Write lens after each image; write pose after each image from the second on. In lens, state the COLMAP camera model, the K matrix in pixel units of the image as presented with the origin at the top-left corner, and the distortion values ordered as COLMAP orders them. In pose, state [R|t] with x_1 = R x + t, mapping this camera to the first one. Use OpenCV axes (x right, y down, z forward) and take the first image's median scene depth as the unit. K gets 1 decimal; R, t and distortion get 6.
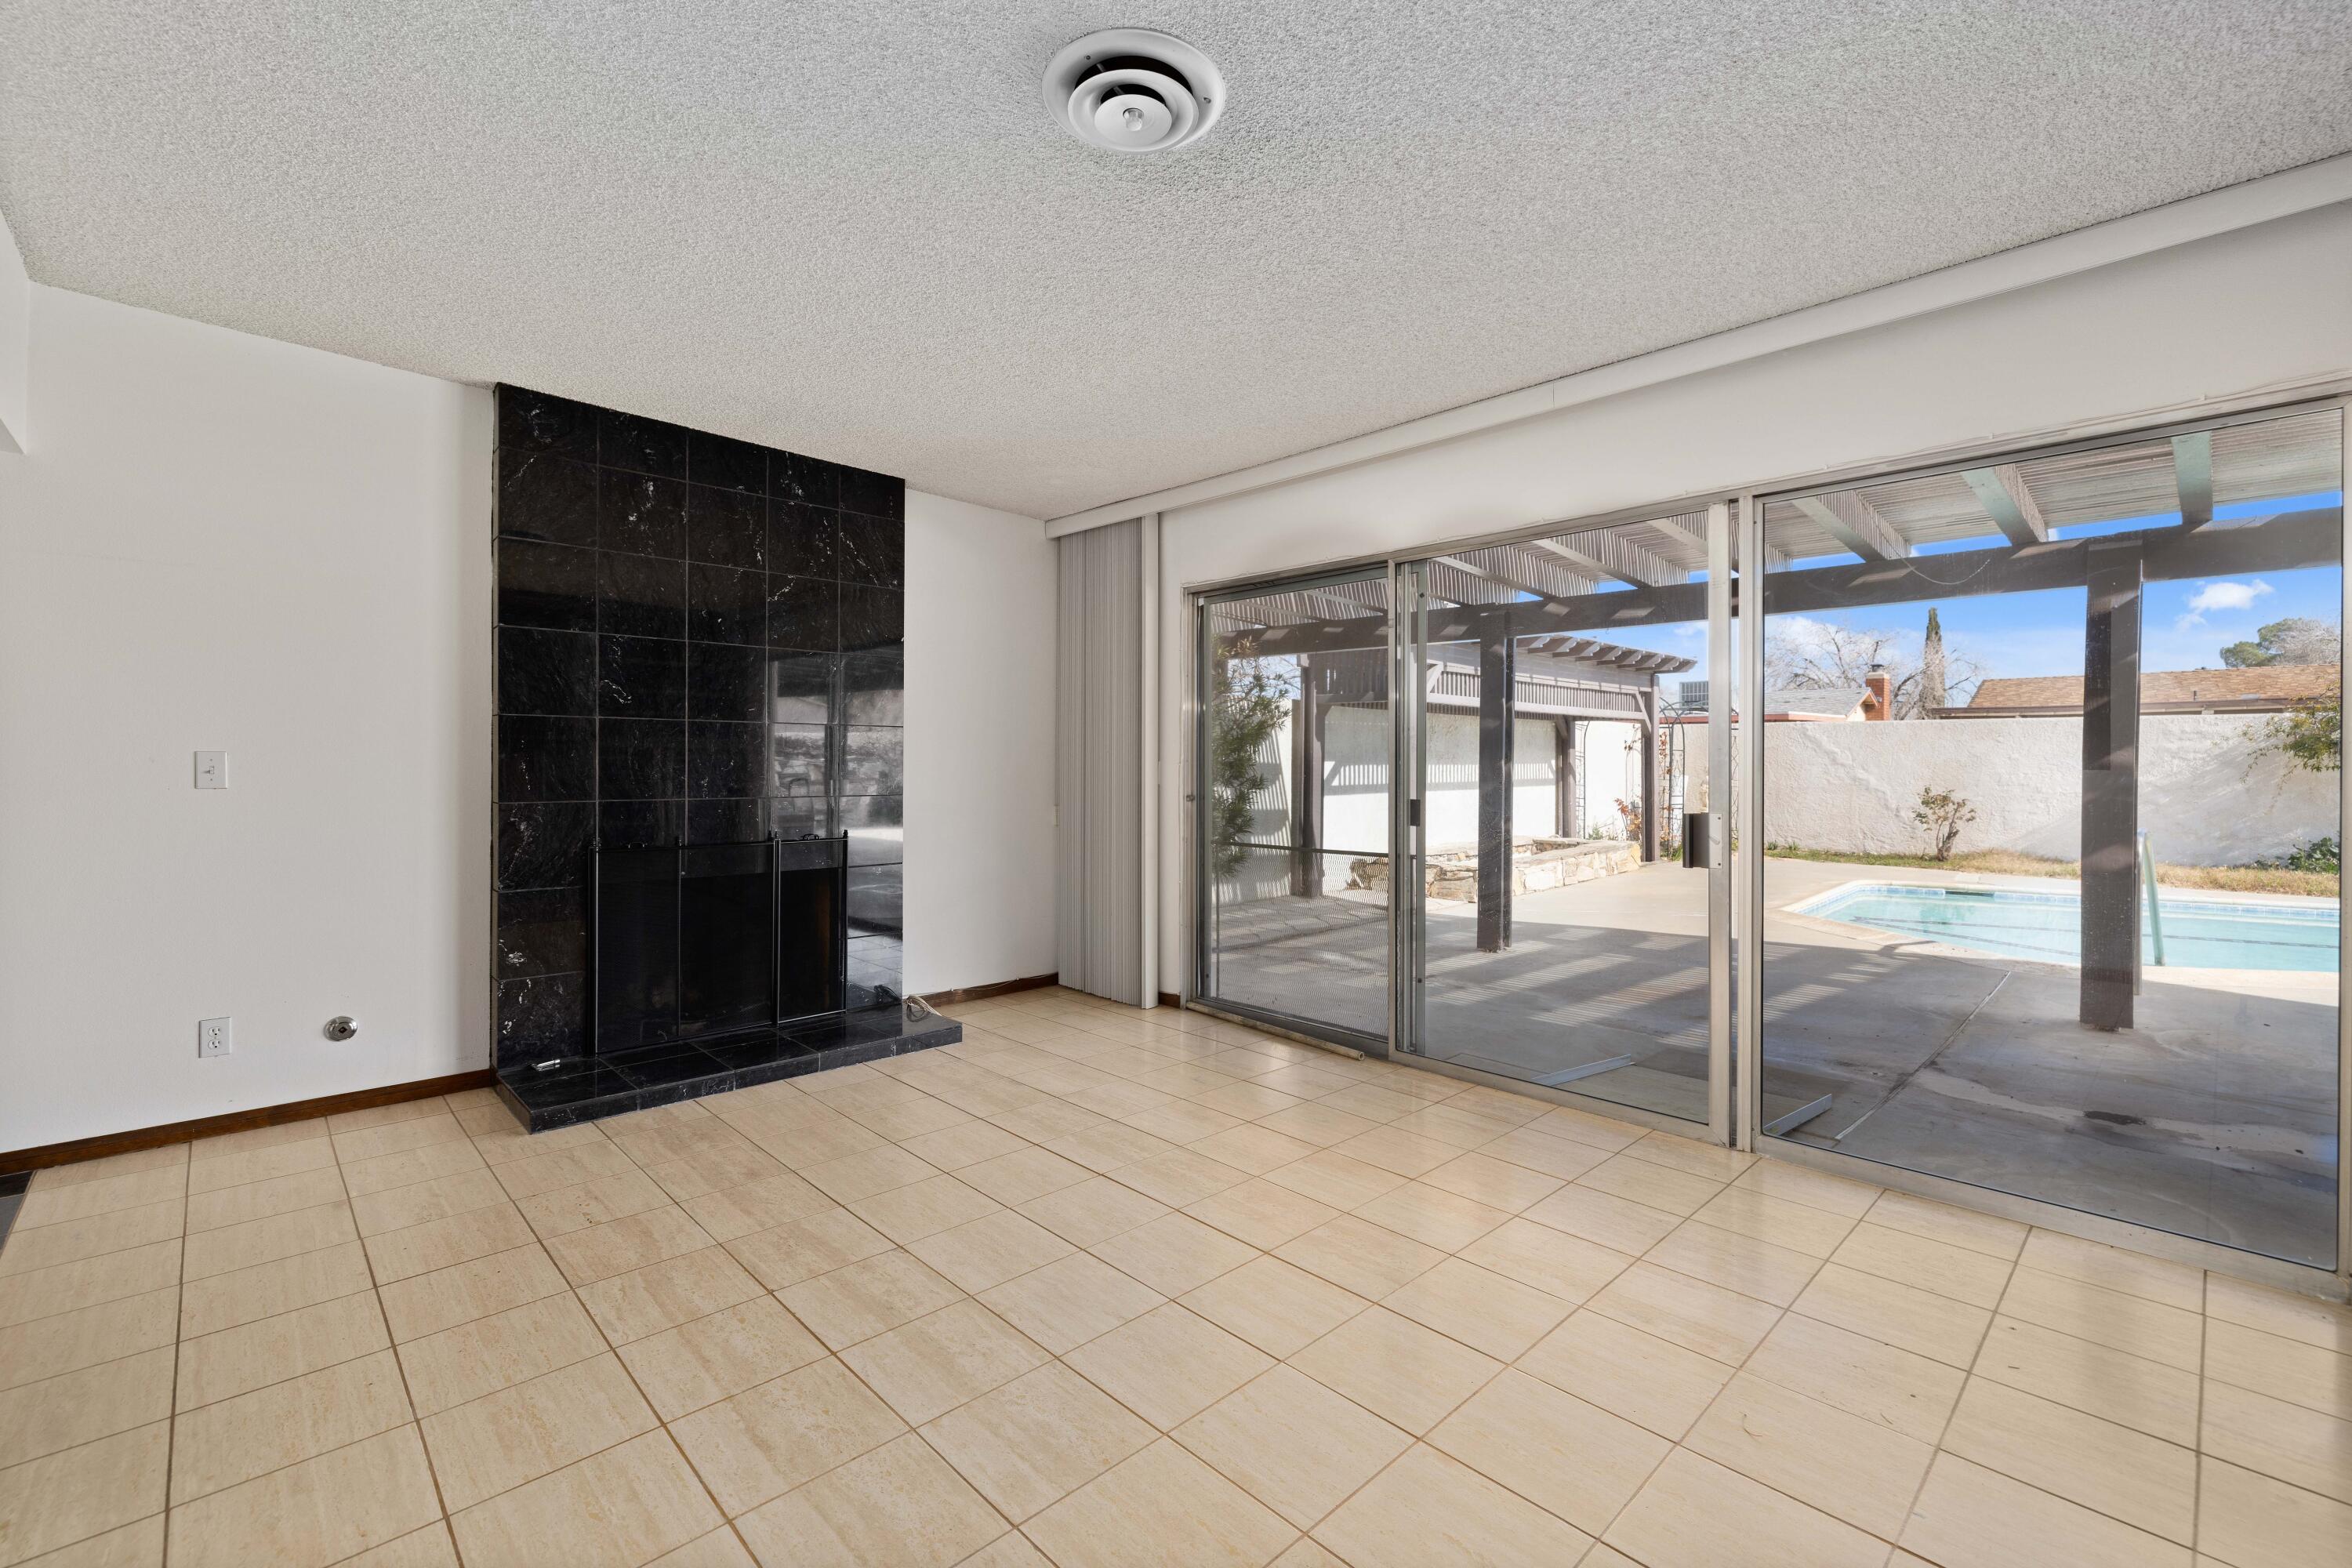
lens RADIAL K [[997.7, 0, 1180.1], [0, 997.7, 759.8], [0, 0, 1]] dist [-0.001587, -0.000124]
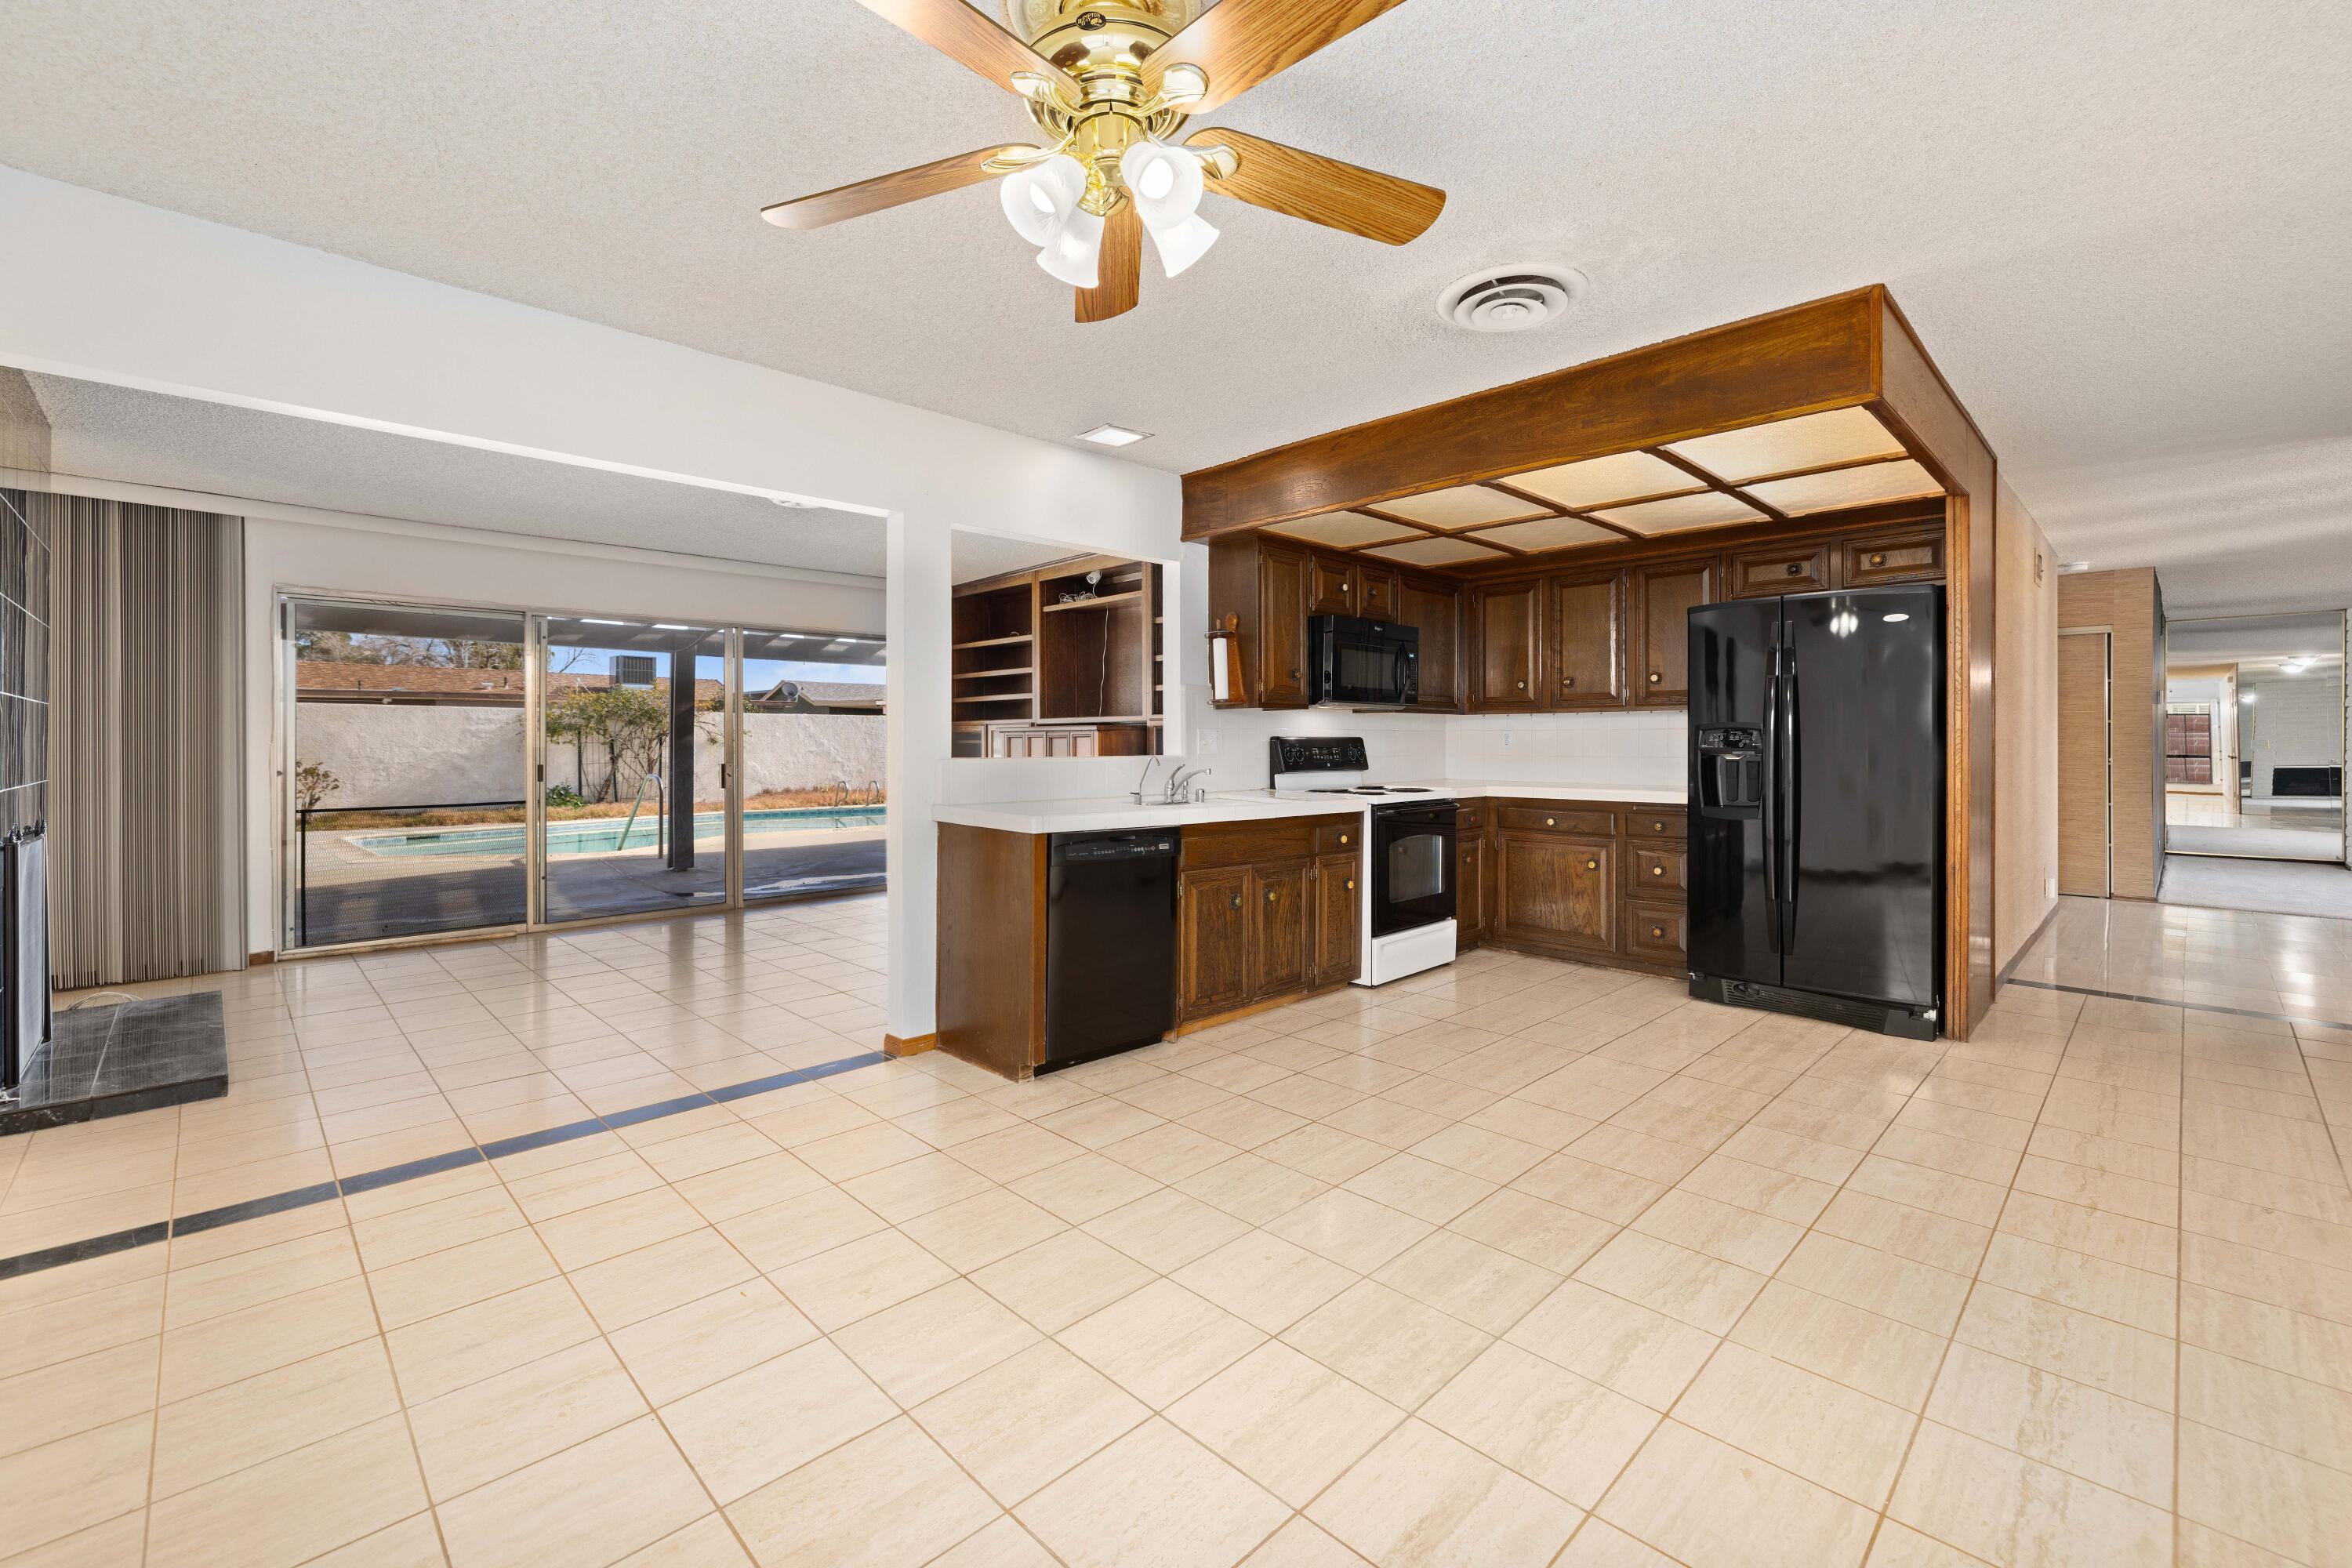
lens RADIAL K [[992.6, 0, 1176.4], [0, 992.6, 747.7], [0, 0, 1]] dist [-0.001133, -0.000587]
pose [[-0.008723, -0.009857, 0.999913, -1.460146], [-0.001624, 0.999950, 0.009843, -0.005214], [-0.999961, -0.001538, -0.008739, -0.000834]]
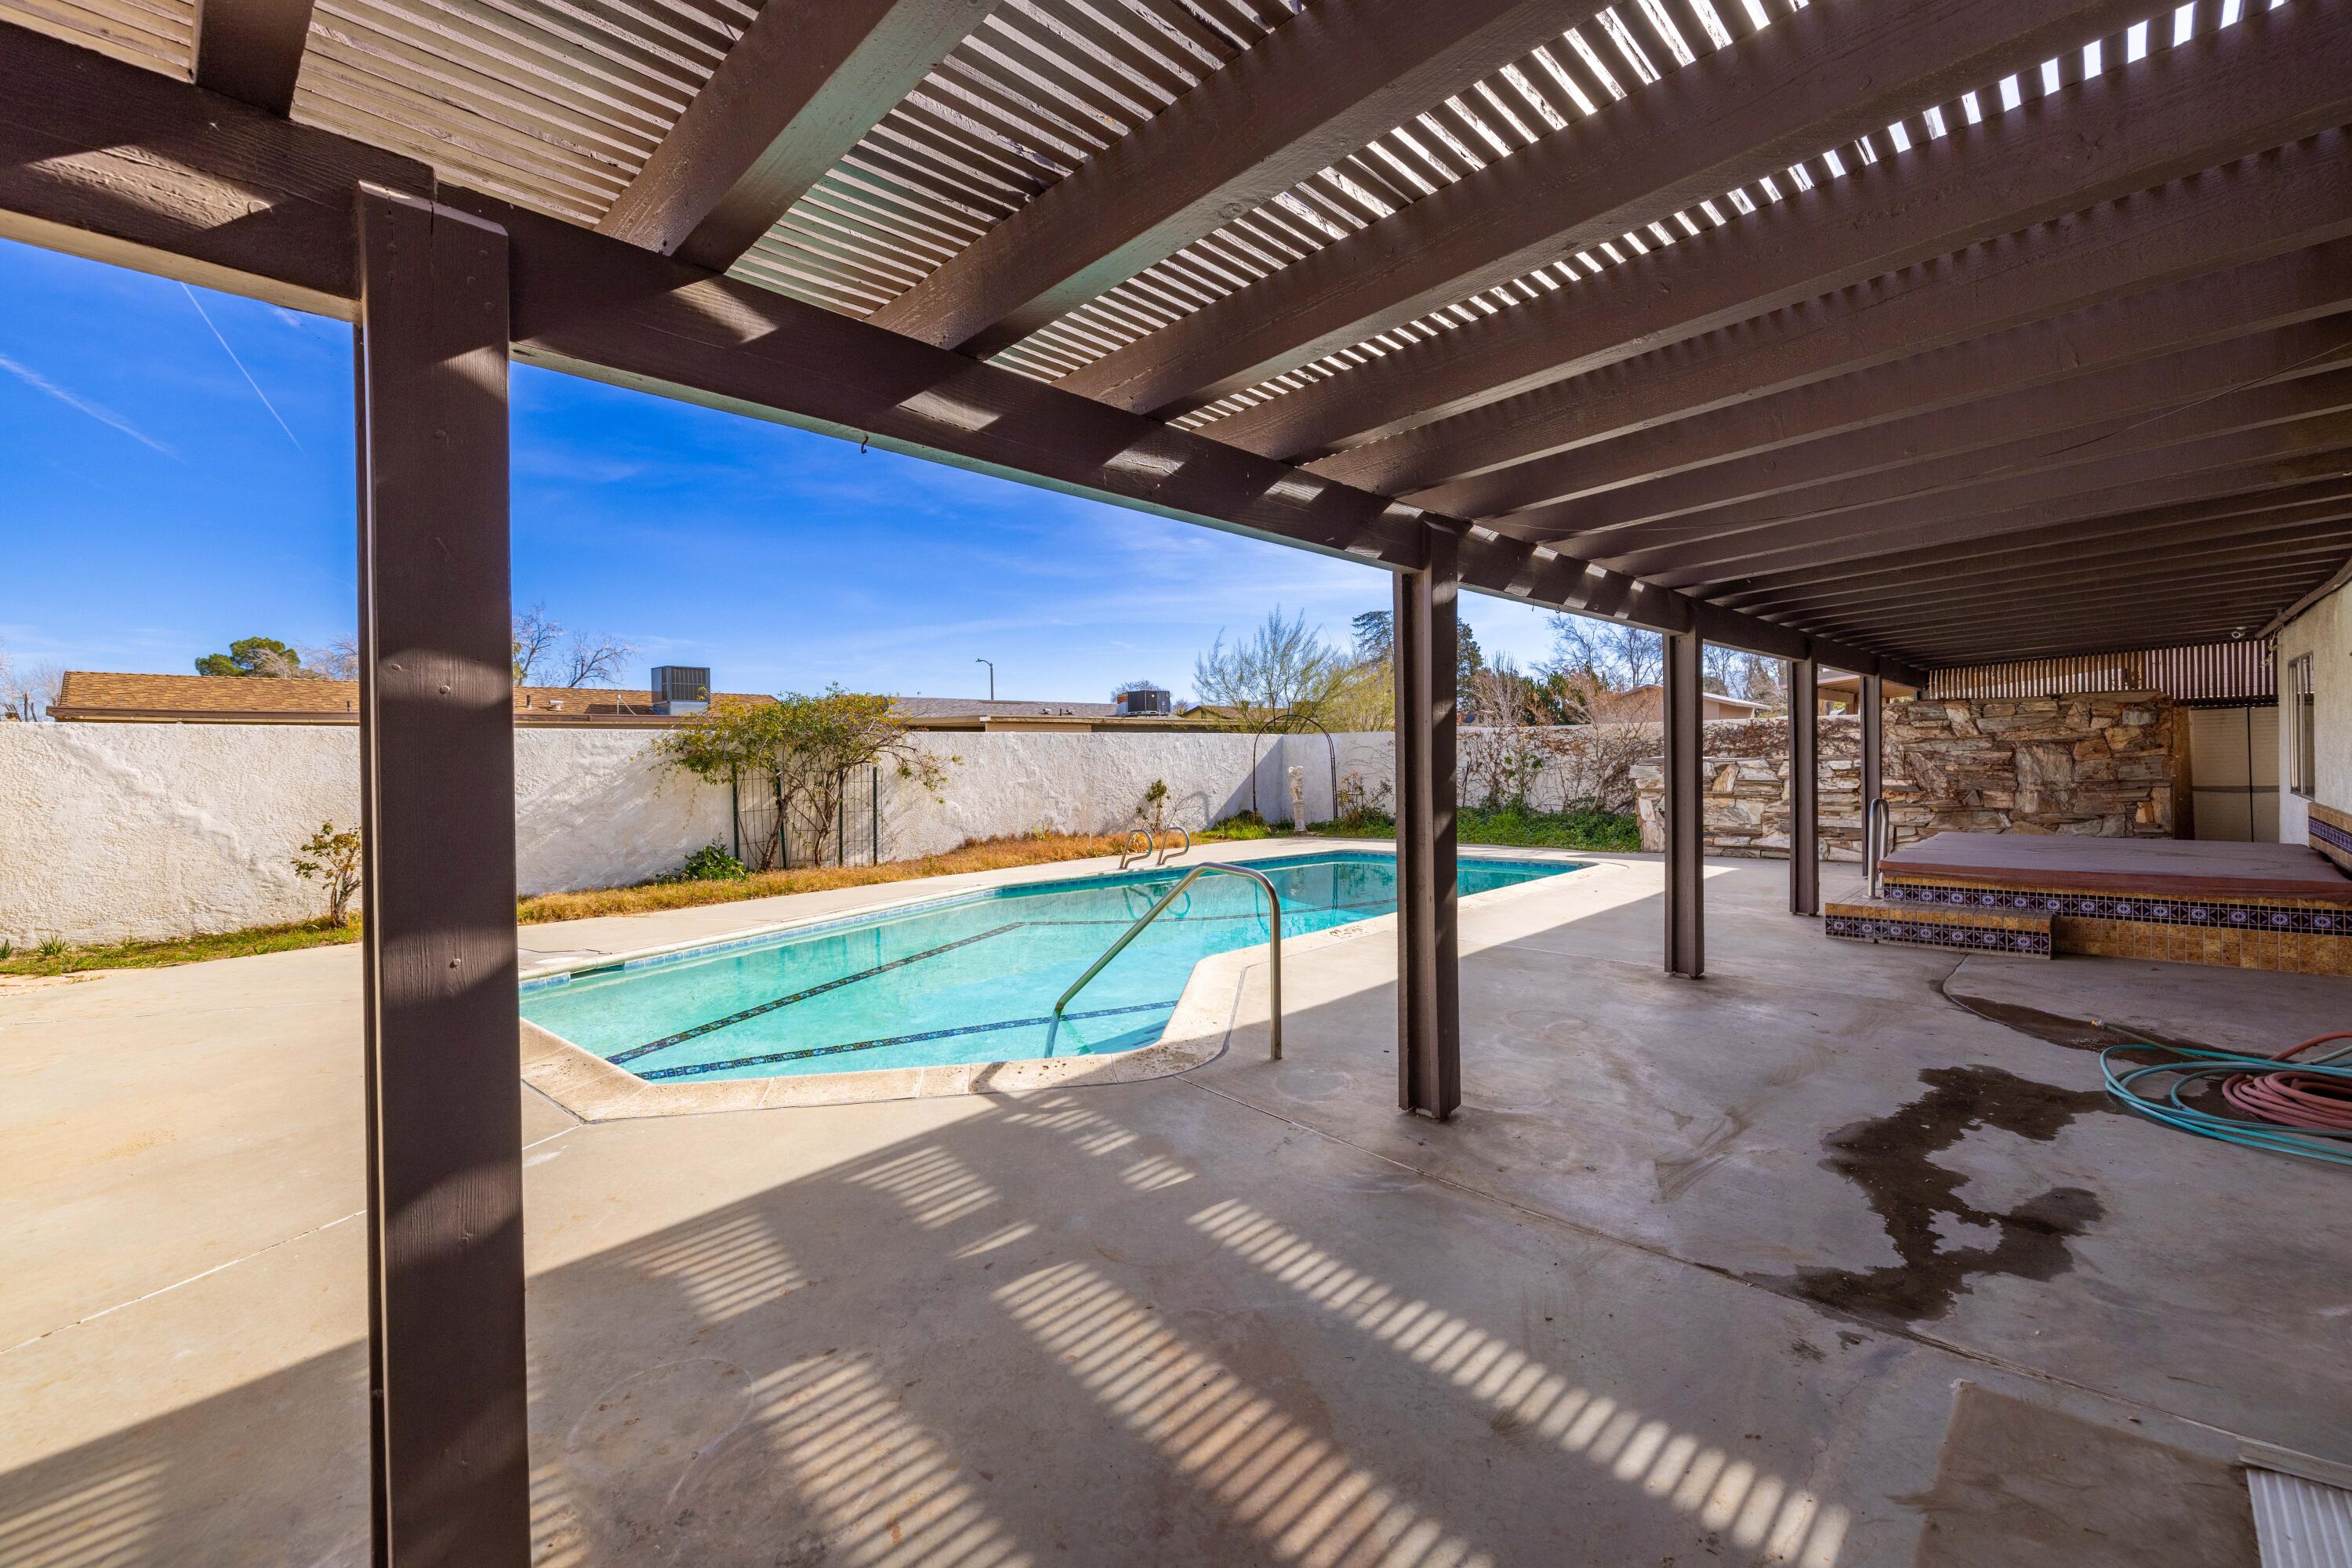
lens RADIAL K [[997.7, 0, 1180.1], [0, 997.7, 759.8], [0, 0, 1]] dist [-0.001587, -0.000124]
pose [[-0.044314, -0.005352, 0.999003, 0.155723], [0.016082, 0.999852, 0.006070, -0.039926], [-0.998888, 0.016335, -0.044222, 1.626085]]
